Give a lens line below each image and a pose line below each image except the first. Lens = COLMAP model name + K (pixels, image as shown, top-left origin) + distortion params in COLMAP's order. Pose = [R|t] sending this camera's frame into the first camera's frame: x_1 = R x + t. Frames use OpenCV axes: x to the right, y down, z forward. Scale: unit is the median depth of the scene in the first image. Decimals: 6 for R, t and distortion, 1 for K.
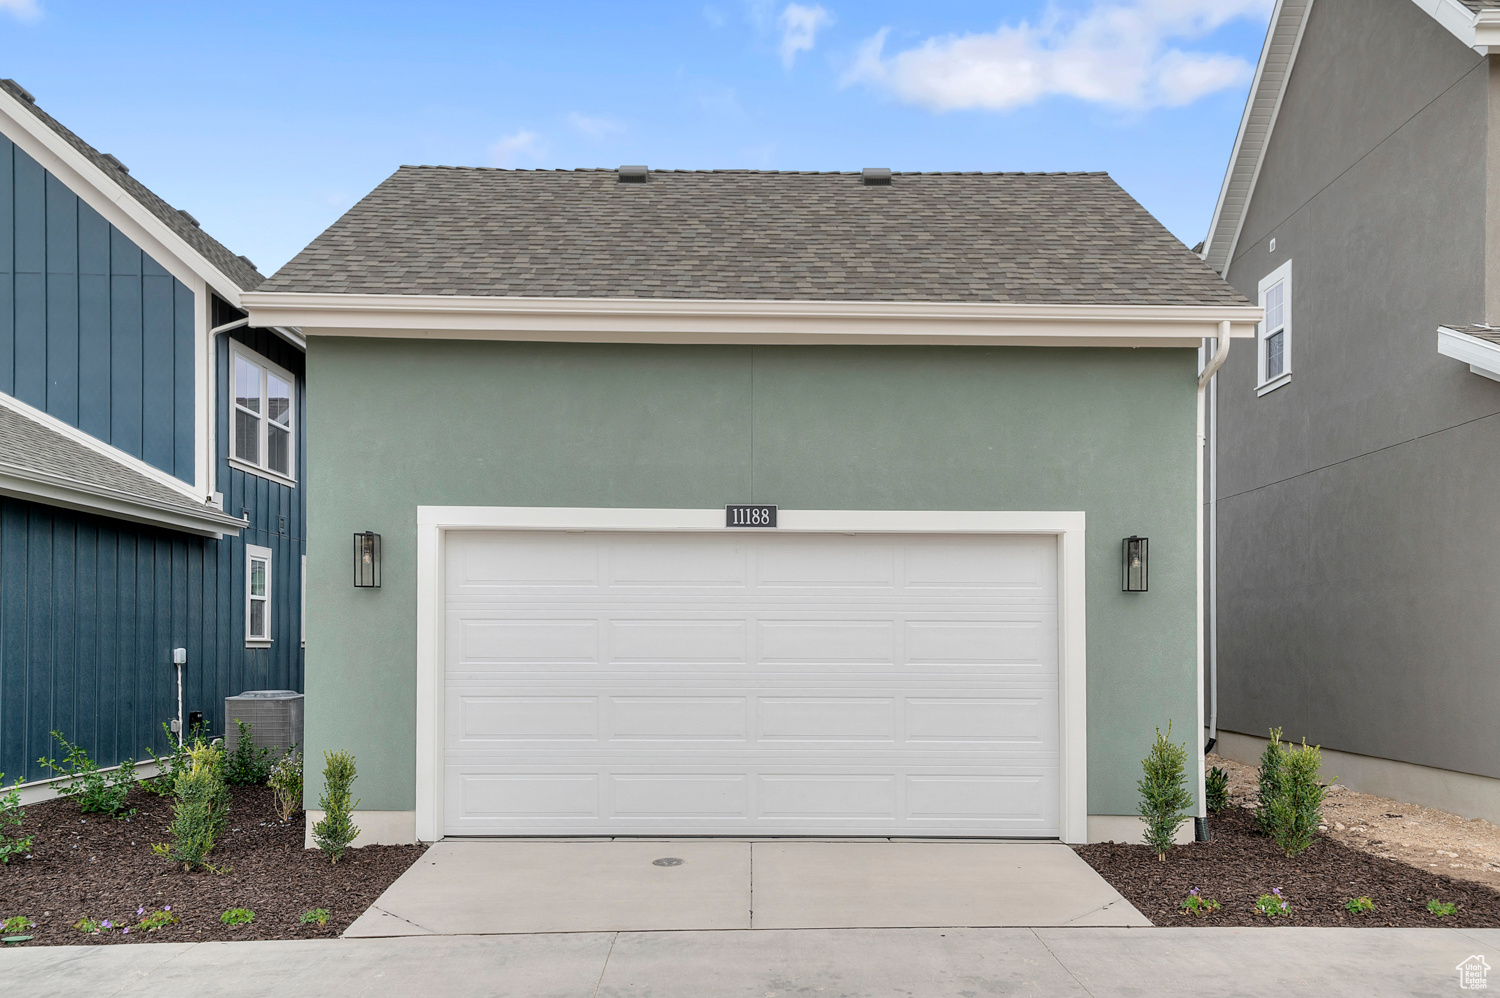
lens RADIAL K [[1142.1, 0, 750.0], [0, 1142.1, 499.0], [0, 0, 1]] dist [0.045957, -0.001535]
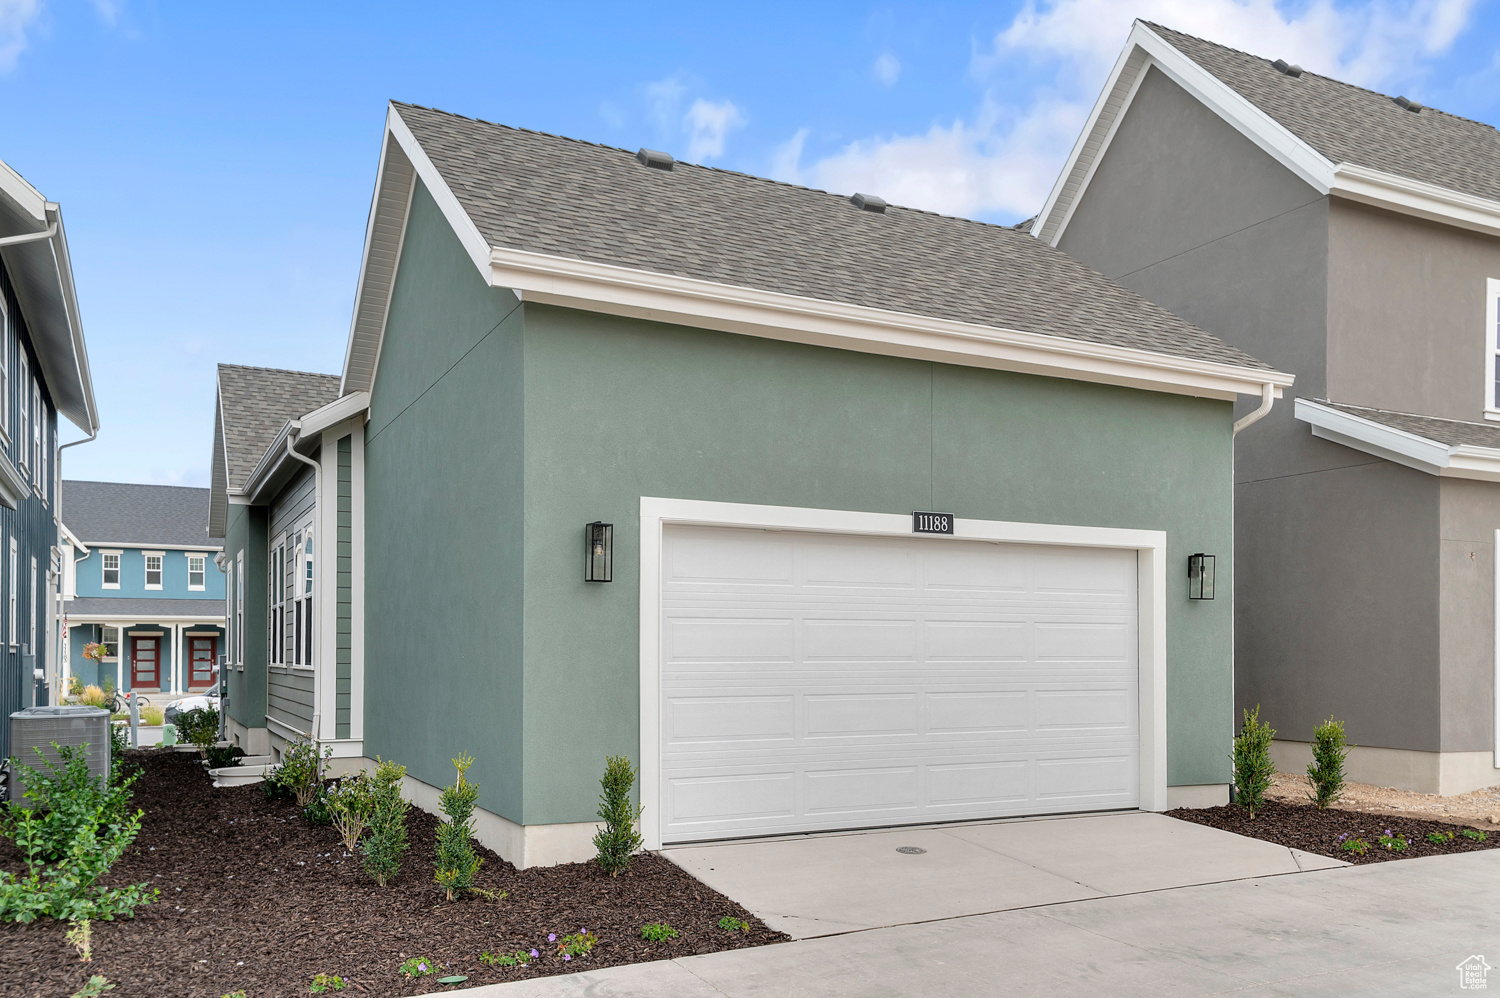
lens RADIAL K [[1183.1, 0, 750.0], [0, 1183.1, 499.0], [0, 0, 1]] dist [0.045365, 0.001617]
pose [[0.895999, 0.052505, 0.440942, -0.639464], [-0.052968, 0.998533, -0.011268, 0.014209], [-0.440886, -0.013260, 0.897465, 0.085977]]
